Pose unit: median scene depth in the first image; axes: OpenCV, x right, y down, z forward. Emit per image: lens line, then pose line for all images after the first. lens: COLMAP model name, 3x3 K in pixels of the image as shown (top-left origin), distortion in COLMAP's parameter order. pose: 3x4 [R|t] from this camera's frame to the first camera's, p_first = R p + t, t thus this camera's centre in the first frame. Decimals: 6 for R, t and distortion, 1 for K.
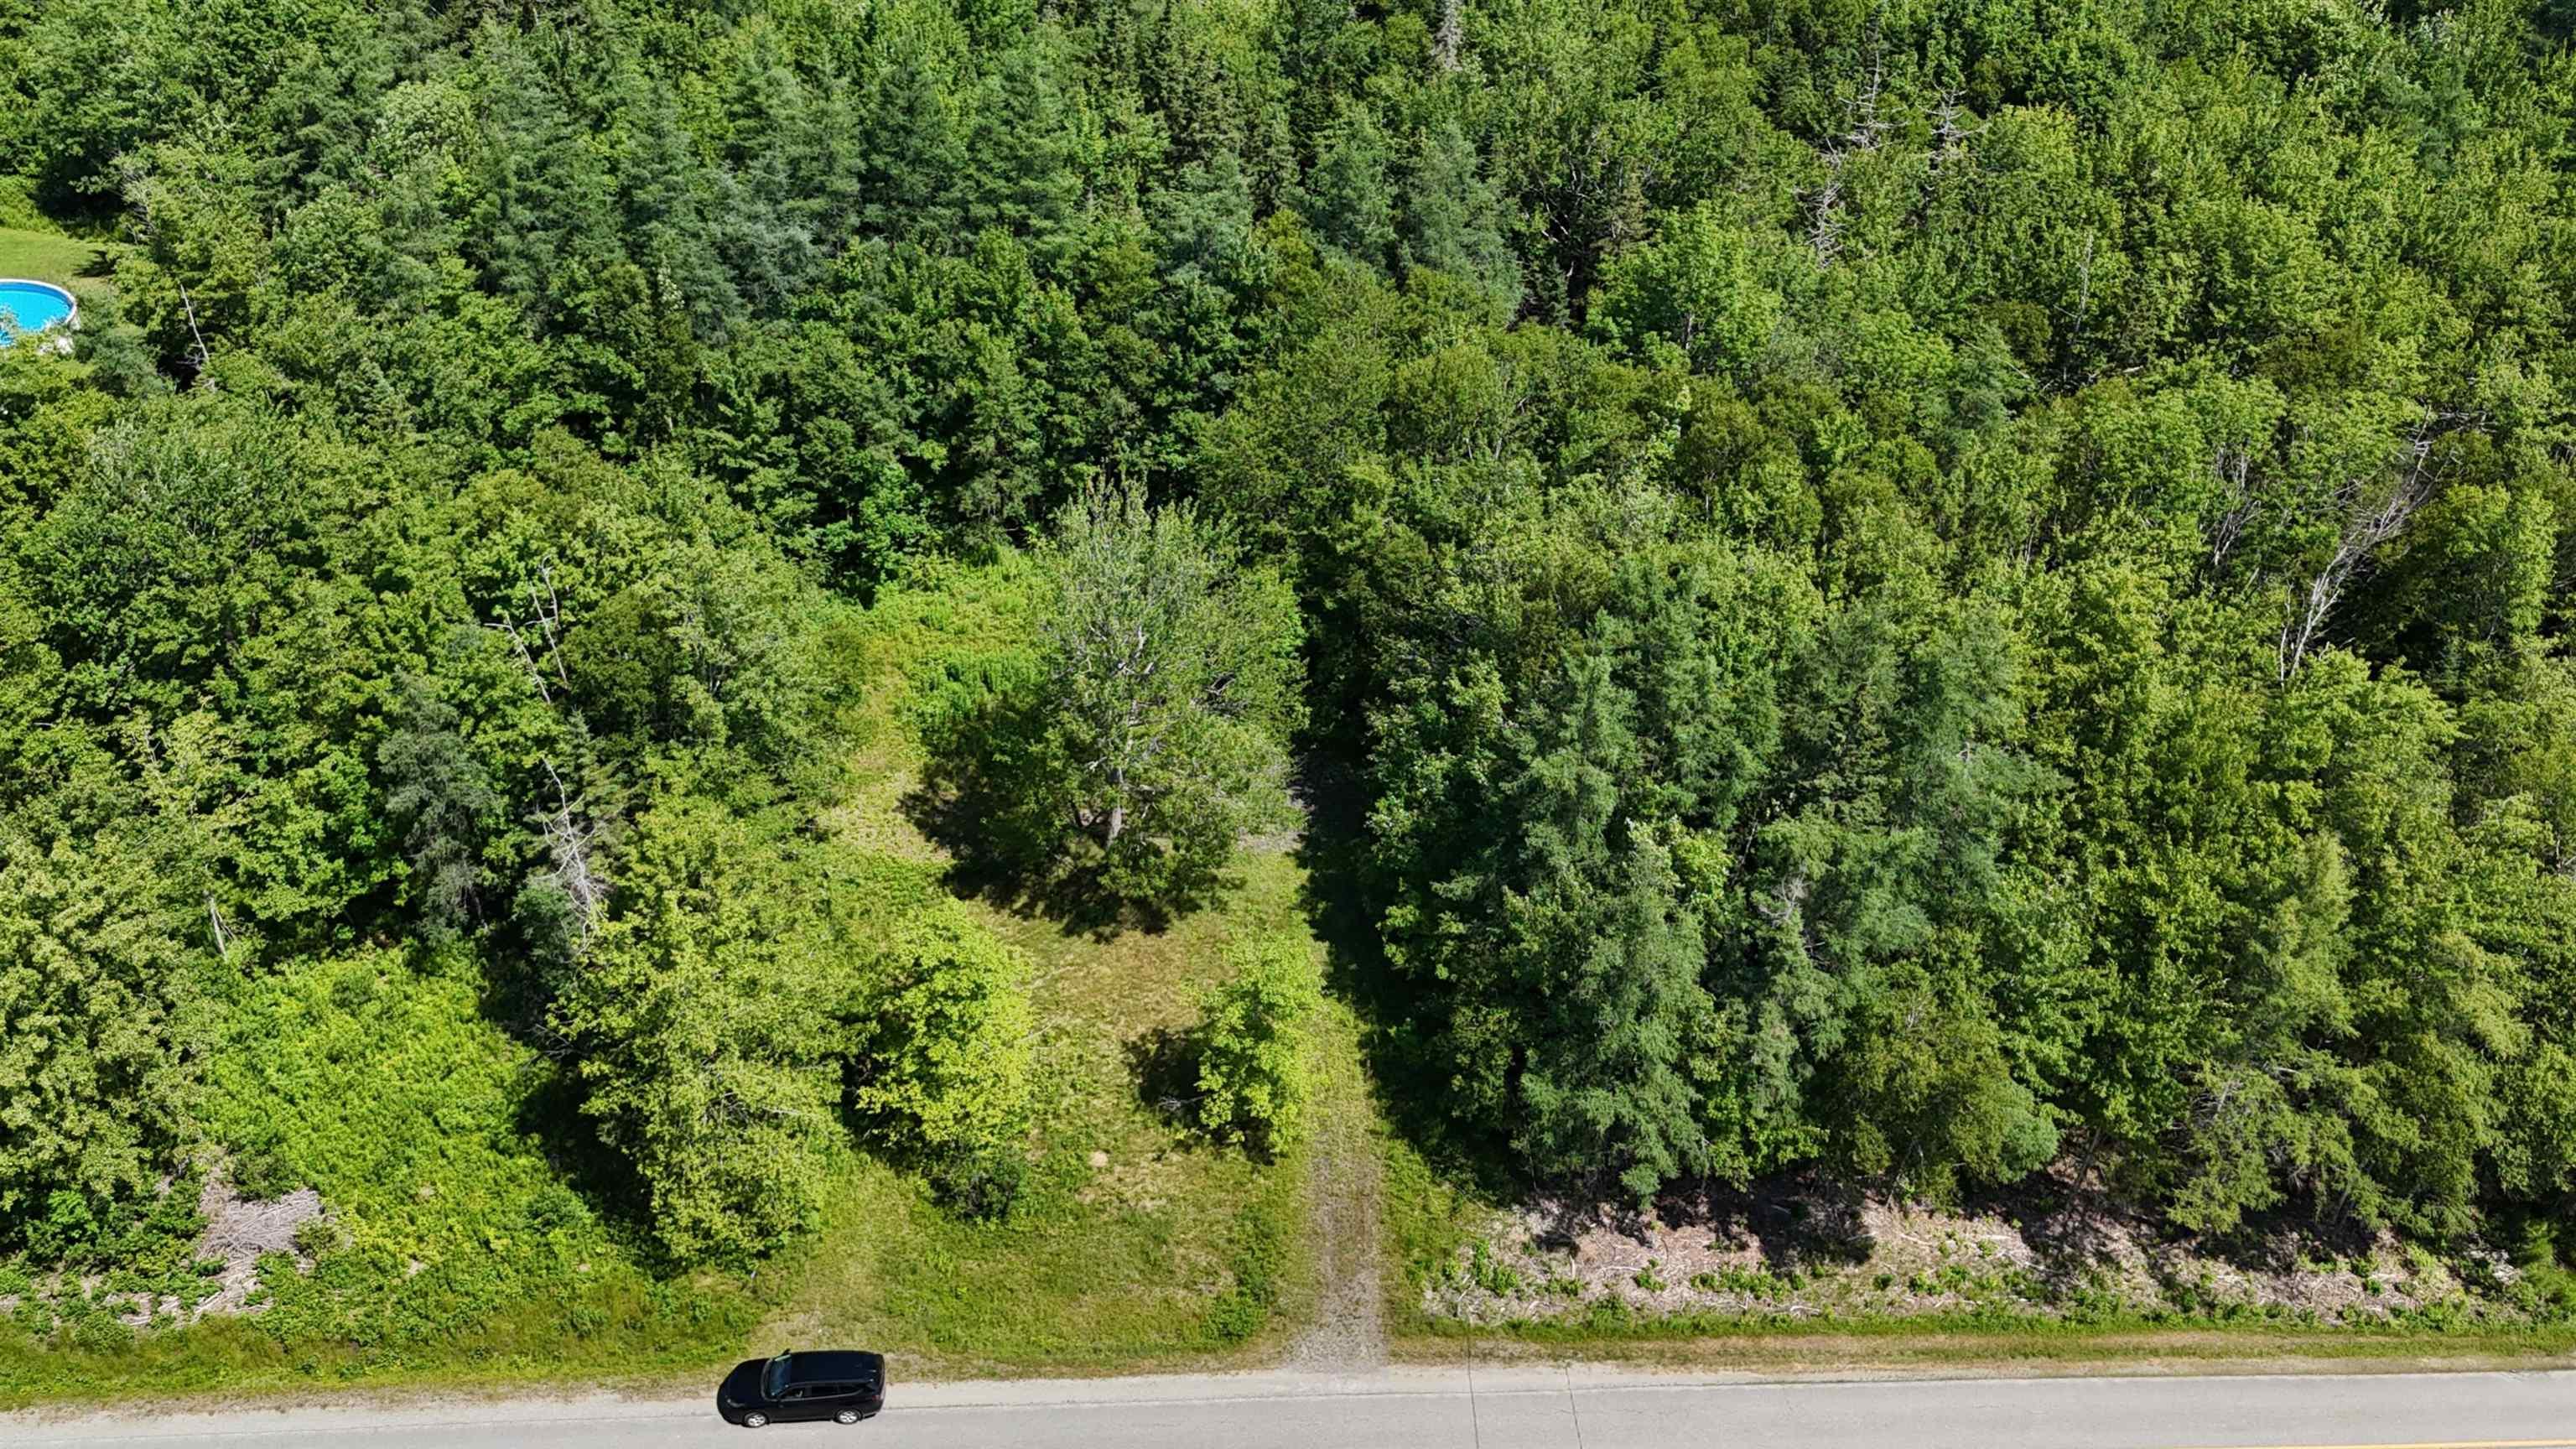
lens RADIAL K [[2155.4, 0, 1304.9], [0, 2155.4, 728.1], [0, 0, 1]] dist [0.094418, -0.112187]
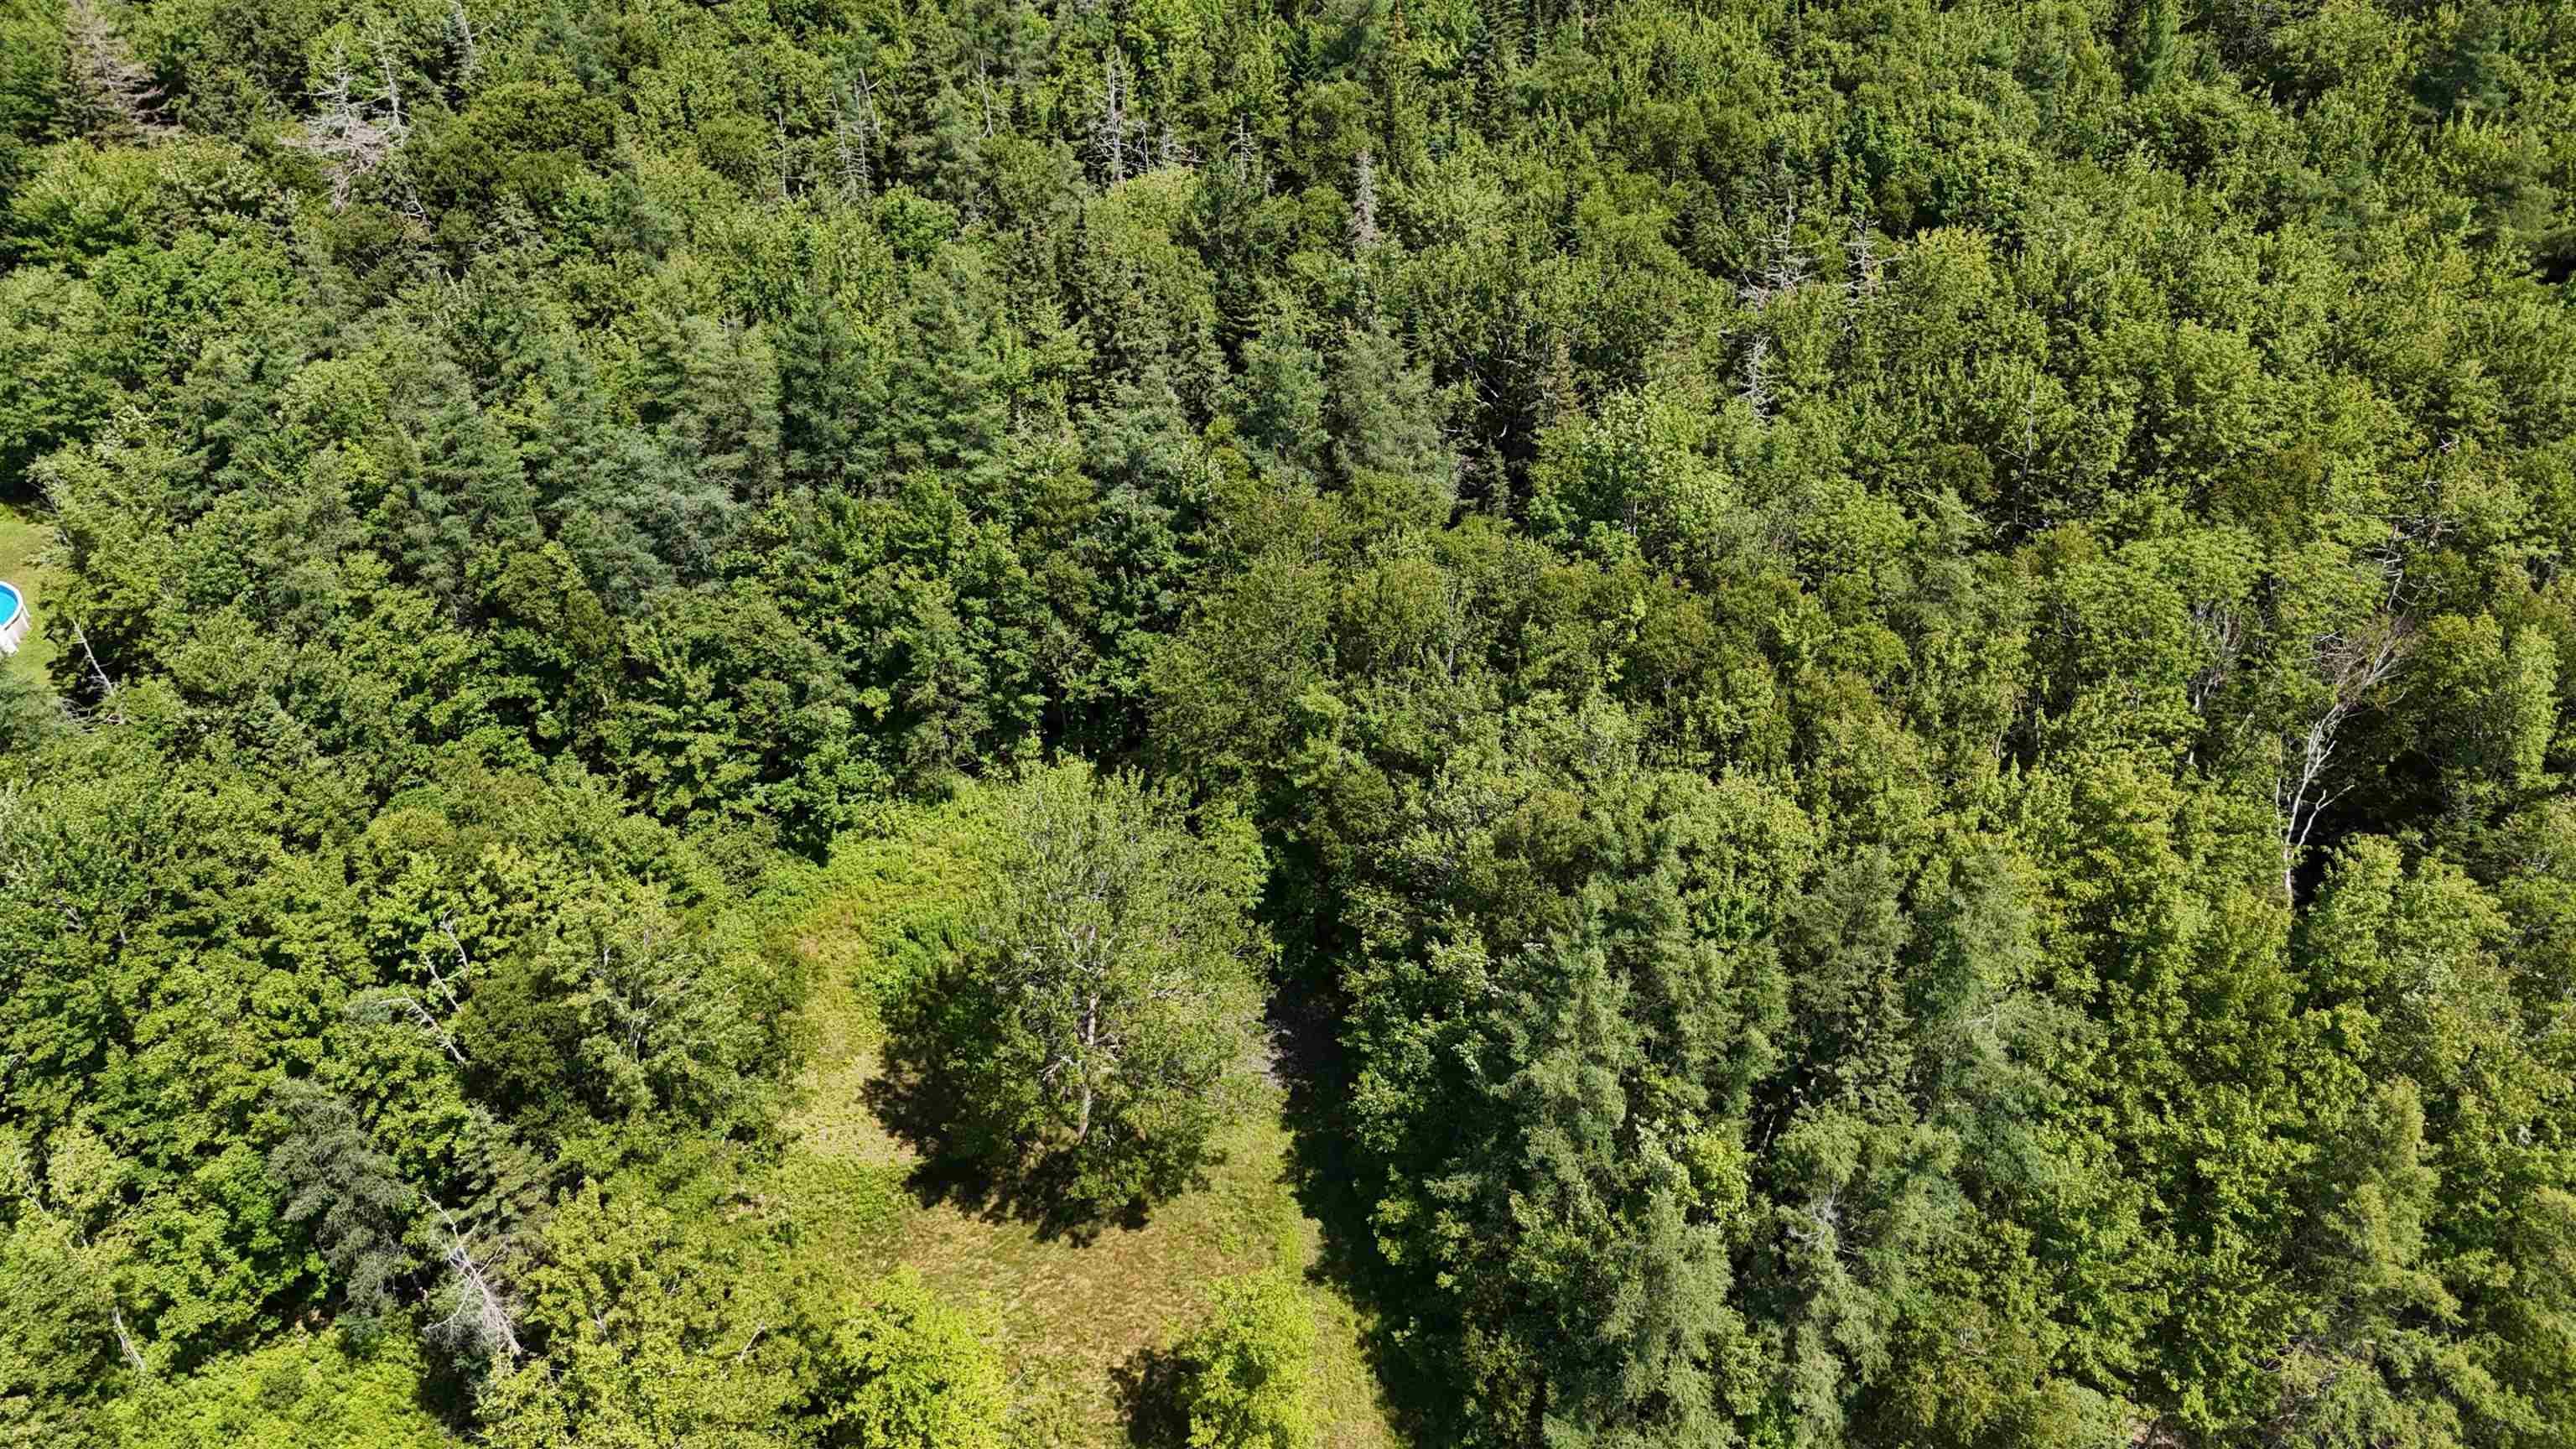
lens RADIAL K [[1896.0, 0, 1288.0], [0, 1896.0, 724.5], [0, 0, 1]] dist [0.070784, -0.055130]
pose [[0.996502, -0.083555, -0.001129, 0.014854], [0.083552, 0.996500, -0.002455, -0.104426], [0.001330, 0.002352, 0.999996, 0.147474]]
